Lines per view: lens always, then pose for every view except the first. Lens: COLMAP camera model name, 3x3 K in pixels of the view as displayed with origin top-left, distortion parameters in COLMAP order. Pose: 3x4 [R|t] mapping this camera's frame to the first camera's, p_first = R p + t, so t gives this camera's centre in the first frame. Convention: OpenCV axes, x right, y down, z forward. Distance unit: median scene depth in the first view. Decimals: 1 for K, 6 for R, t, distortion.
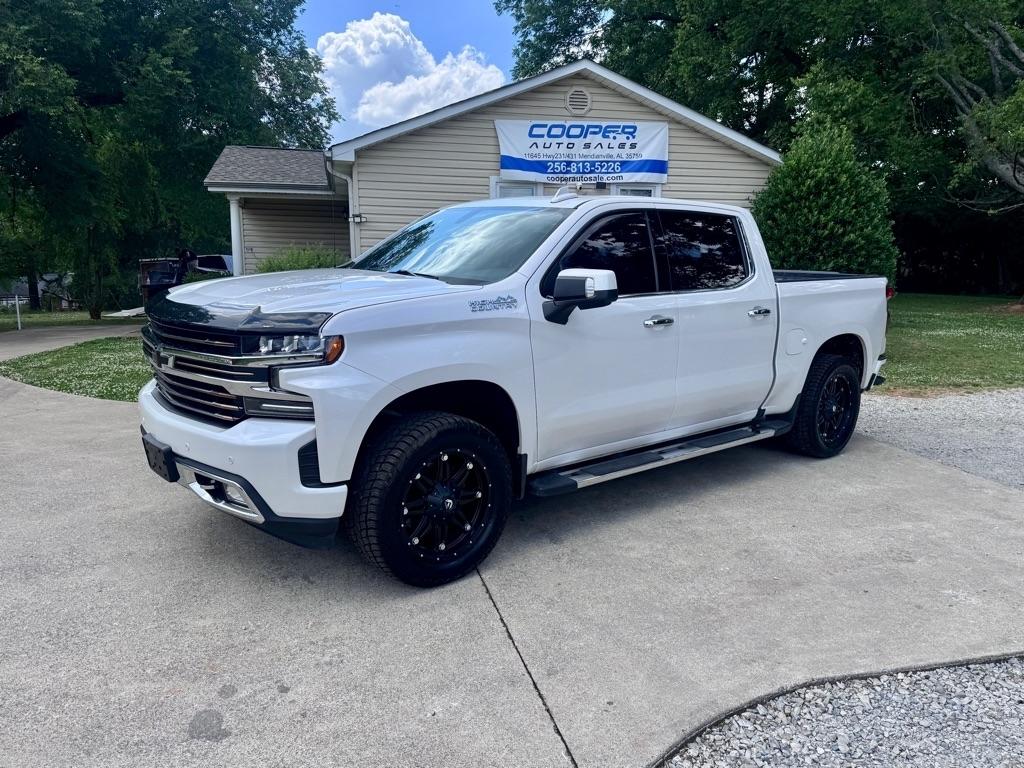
lens RADIAL K [[762.4, 0, 512.4], [0, 762.4, 394.2], [0, 0, 1]] dist [0.057195, -0.077179]
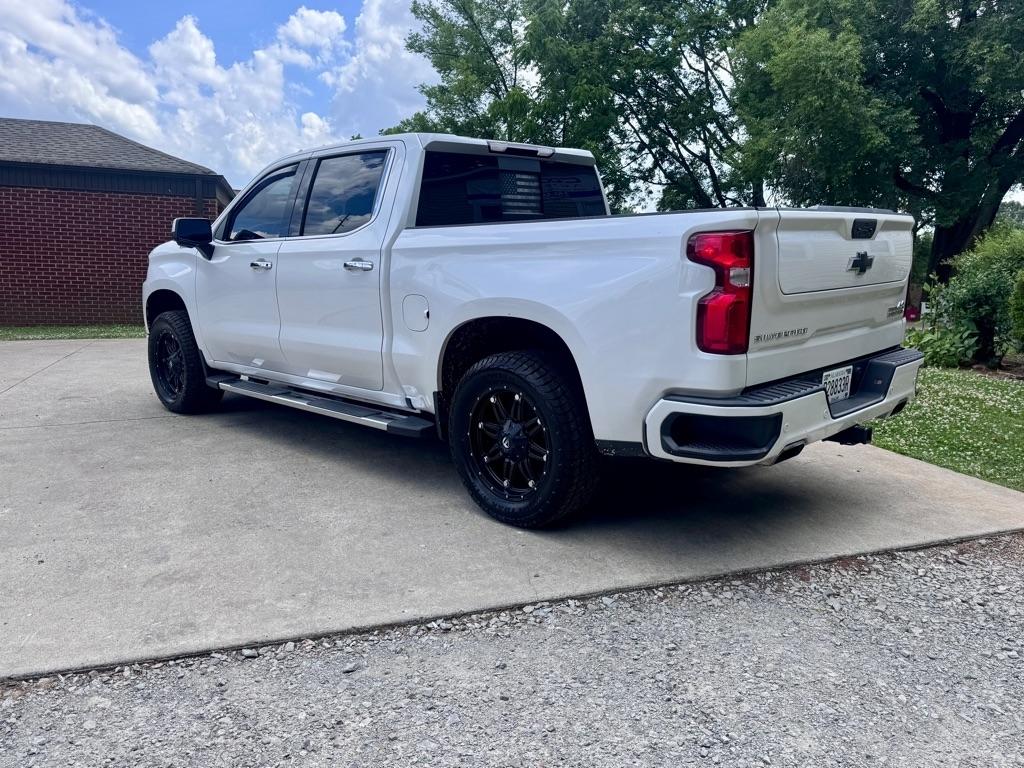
lens RADIAL K [[769.5, 0, 523.0], [0, 769.5, 382.4], [0, 0, 1]] dist [0.050782, -0.066071]
pose [[0.080833, 0.150692, -0.985271, 0.489751], [-0.173312, 0.975572, 0.134989, -0.053306], [0.981544, 0.159848, 0.104975, 0.464128]]
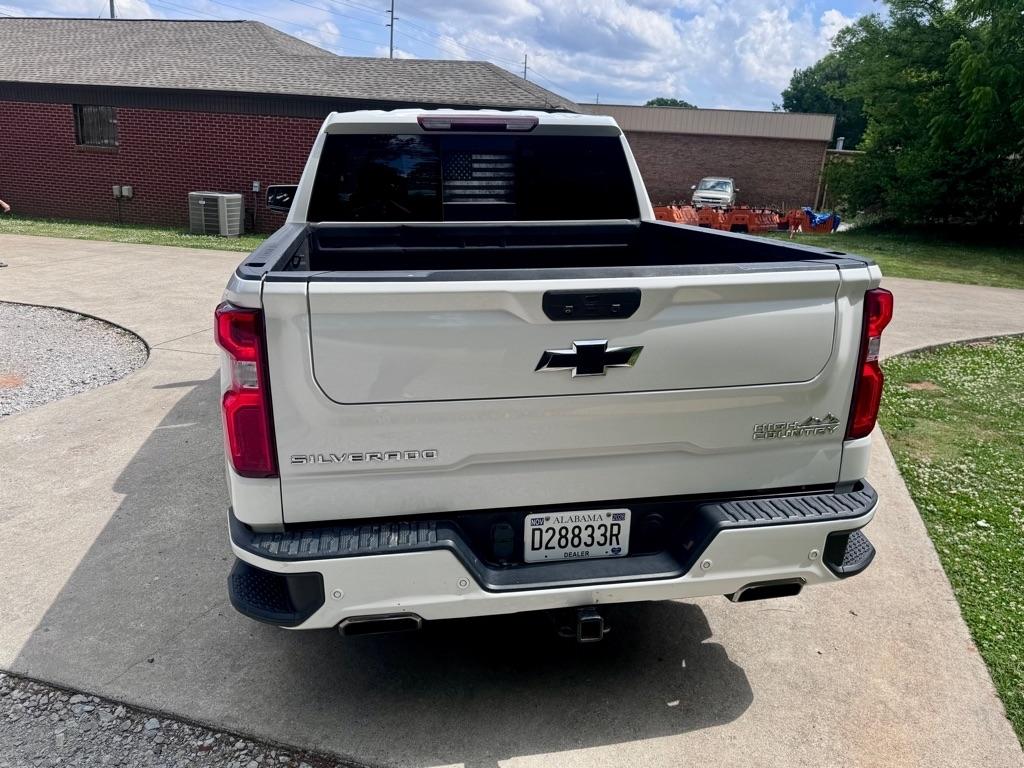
lens RADIAL K [[789.8, 0, 521.2], [0, 789.8, 362.1], [0, 0, 1]] dist [0.005623, -0.002441]
pose [[-0.505471, 0.189874, -0.841693, 0.373392], [-0.180761, 0.930538, 0.318471, -0.127996], [0.843697, 0.313123, -0.436038, 0.663849]]
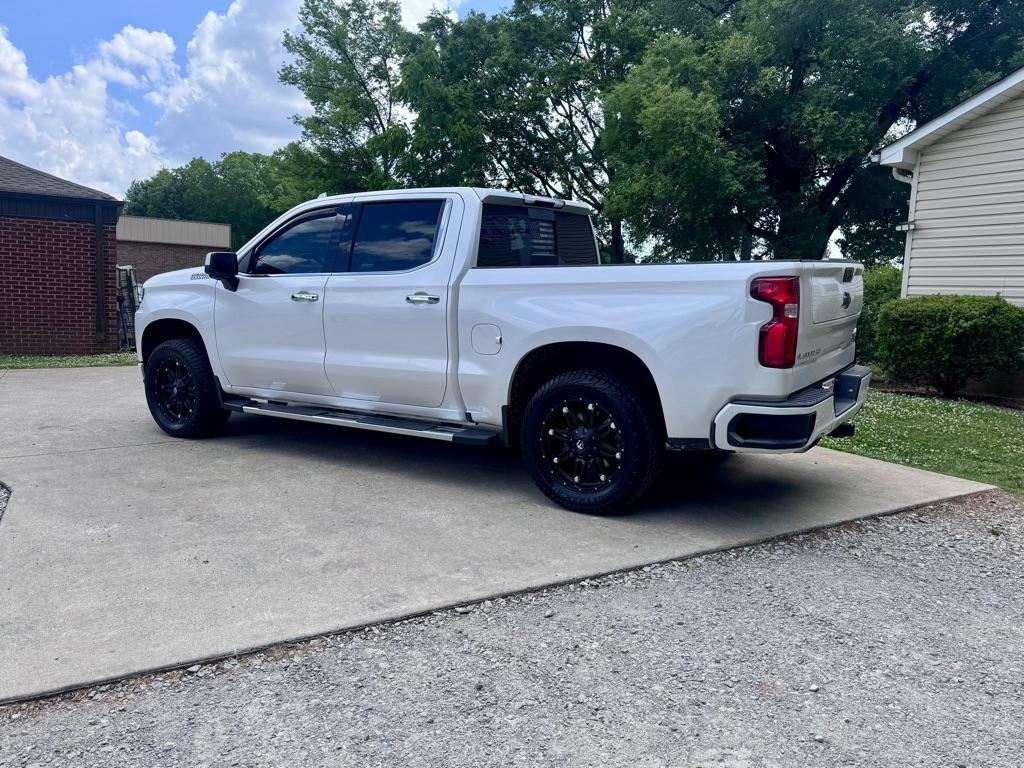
lens RADIAL K [[764.5, 0, 518.4], [0, 764.5, 385.6], [0, 0, 1]] dist [0.058705, -0.083247]
pose [[0.271814, 0.116443, -0.955279, 0.531649], [-0.173102, 0.982378, 0.070492, -0.037510], [0.946654, 0.146200, 0.287181, 0.359823]]
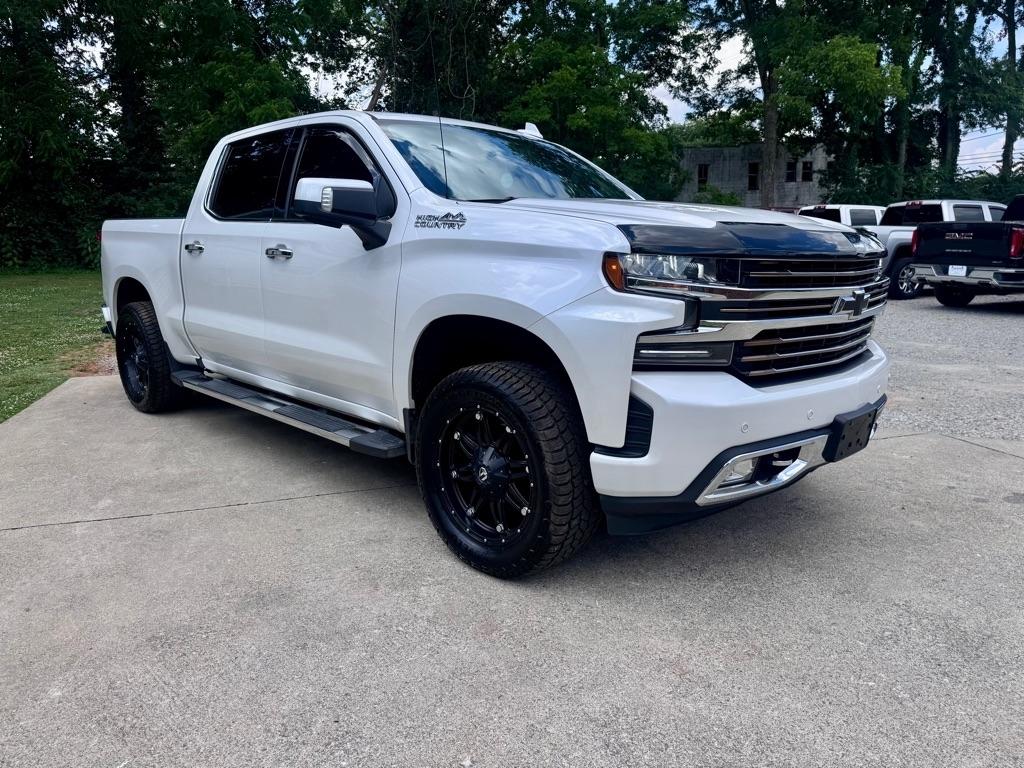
lens RADIAL K [[719.2, 0, 512.2], [0, 719.2, 382.8], [0, 0, 1]] dist [0.004208, -0.006442]
pose [[-0.055356, -0.212993, 0.975484, -0.343425], [0.180330, 0.958783, 0.219580, -0.056967], [-0.982047, 0.188064, -0.014665, 0.401896]]
